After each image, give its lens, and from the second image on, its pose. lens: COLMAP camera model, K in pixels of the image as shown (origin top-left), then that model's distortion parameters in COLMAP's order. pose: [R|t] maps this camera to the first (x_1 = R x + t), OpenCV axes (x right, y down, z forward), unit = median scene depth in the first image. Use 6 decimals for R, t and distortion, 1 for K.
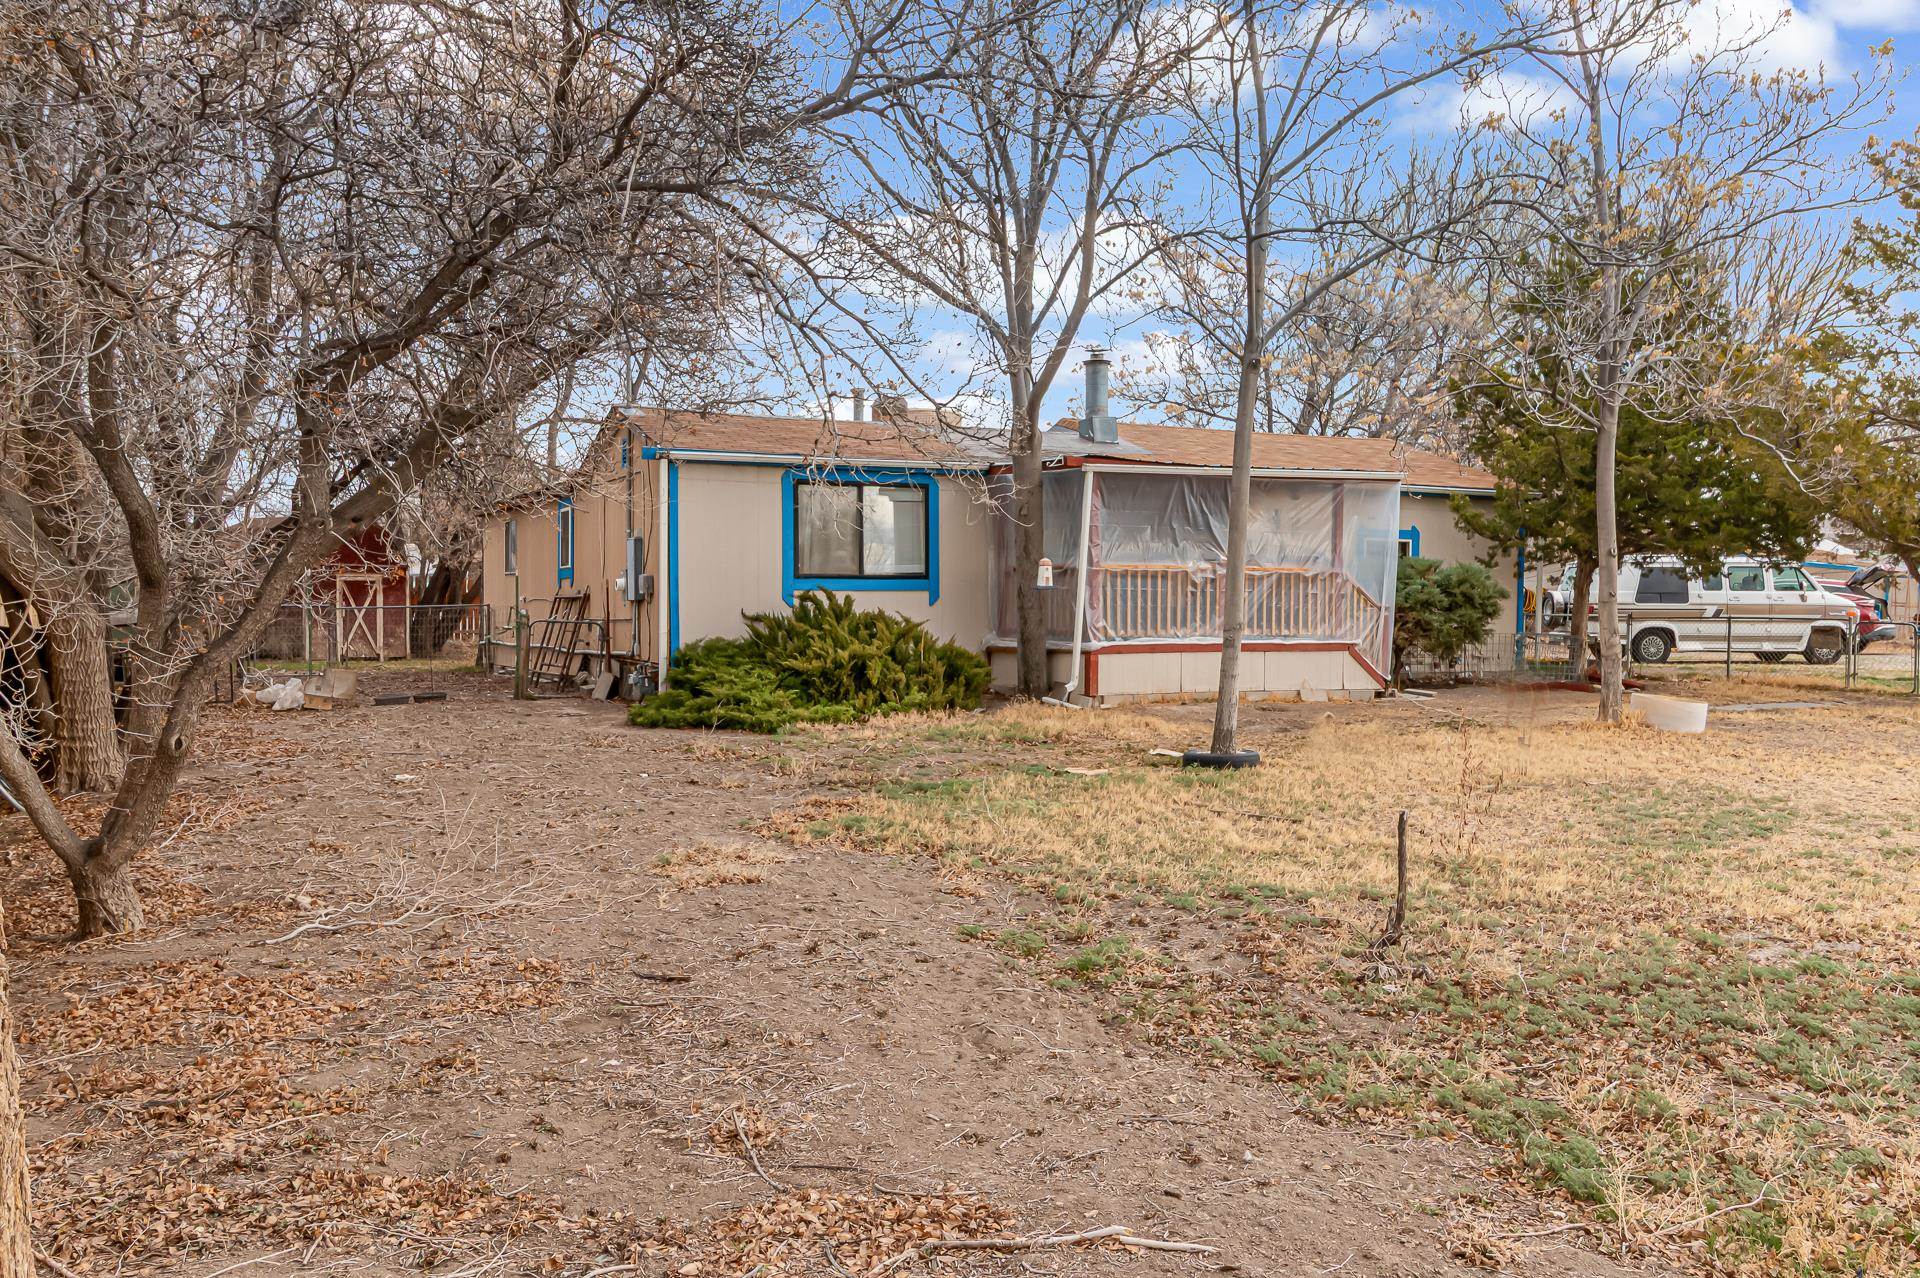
lens RADIAL K [[1354.2, 0, 960.6], [0, 1354.2, 637.5], [0, 0, 1]] dist [0.000822, 0.000148]
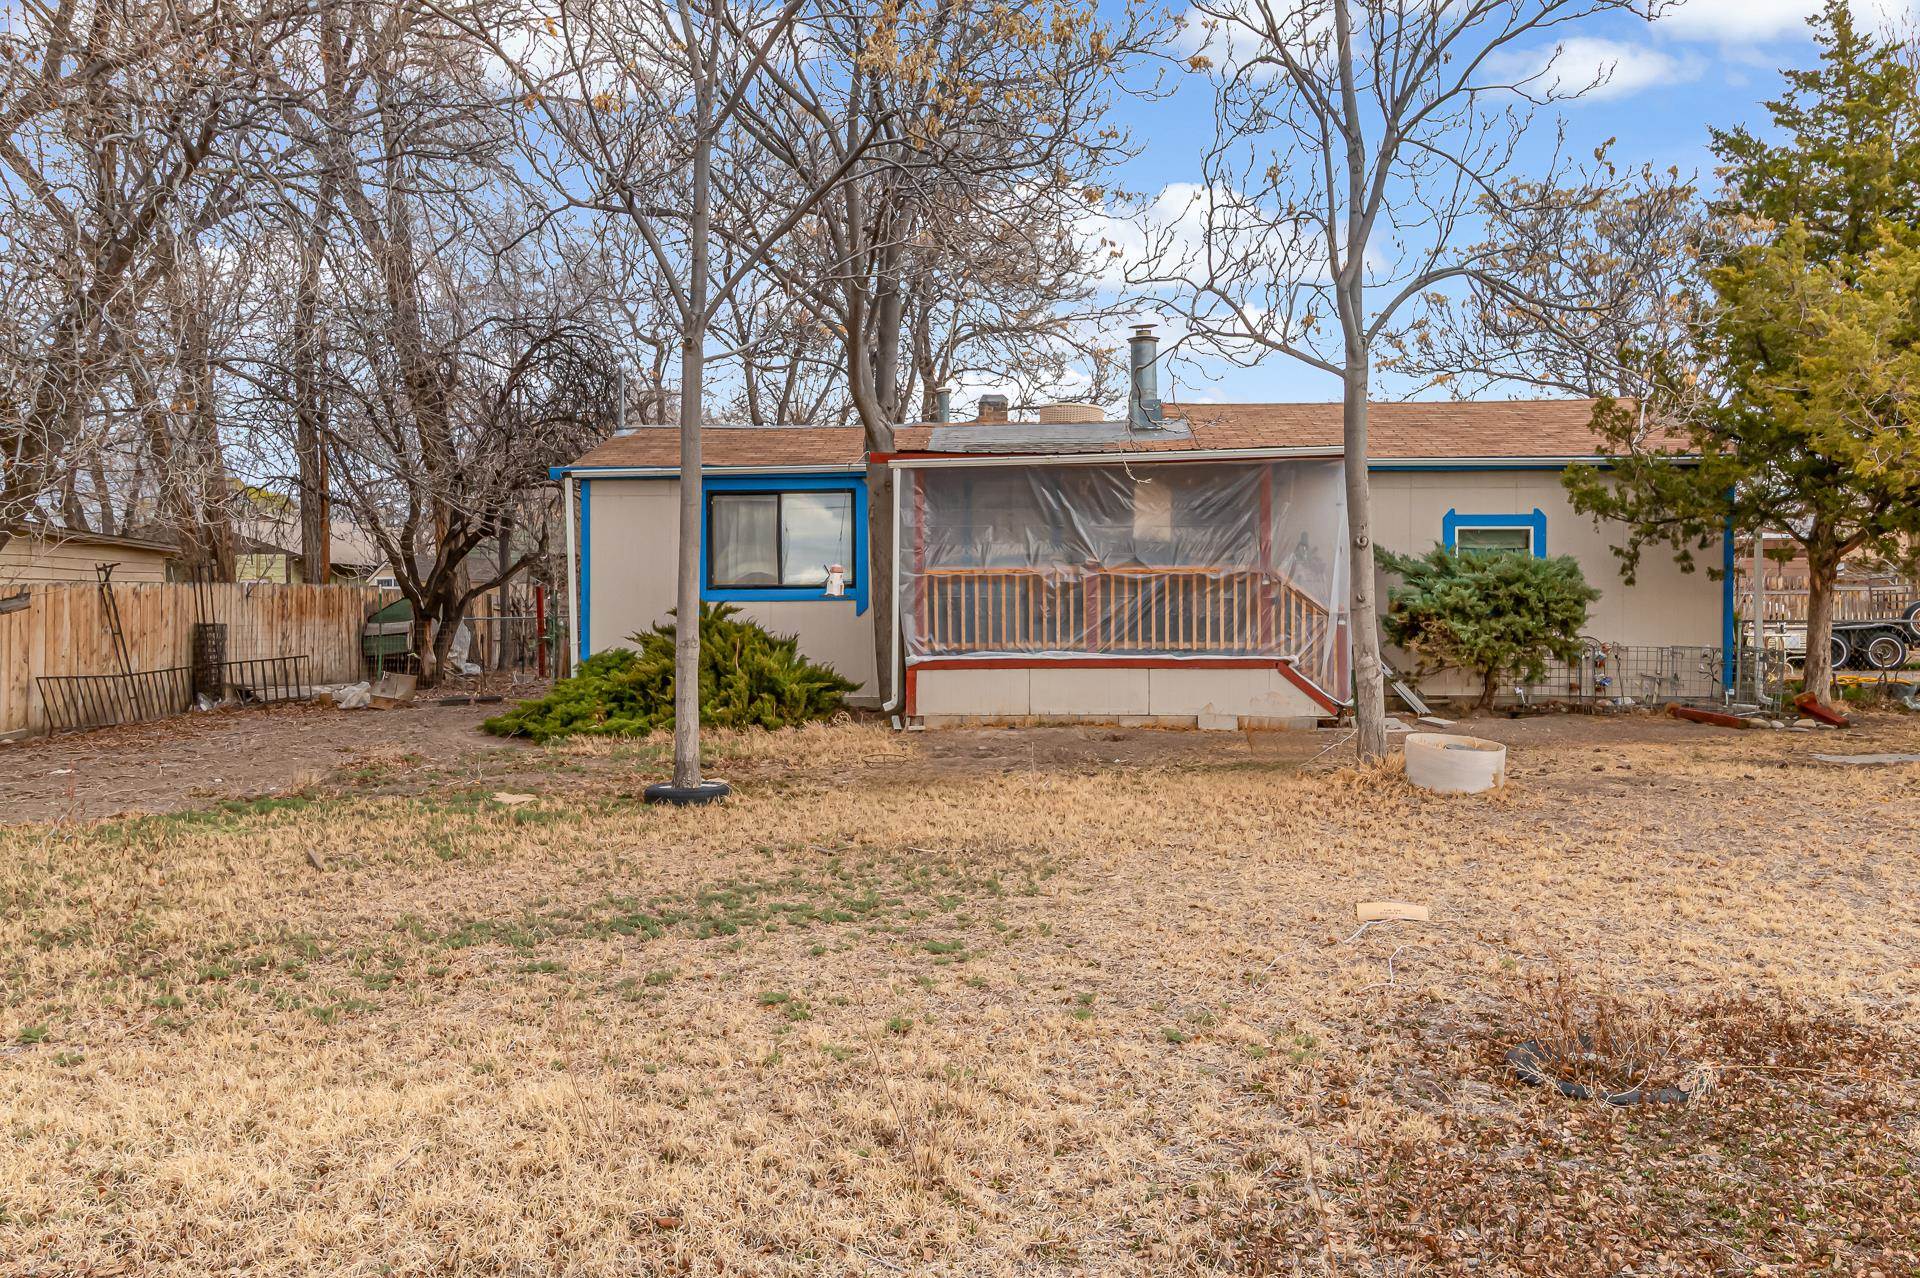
lens RADIAL K [[1354.2, 0, 960.6], [0, 1354.2, 637.5], [0, 0, 1]] dist [0.000822, 0.000148]
pose [[0.889140, 0.001360, -0.457633, 0.502059], [-0.002038, 0.999997, -0.000989, -0.007914], [0.457630, 0.001812, 0.889141, 0.196533]]
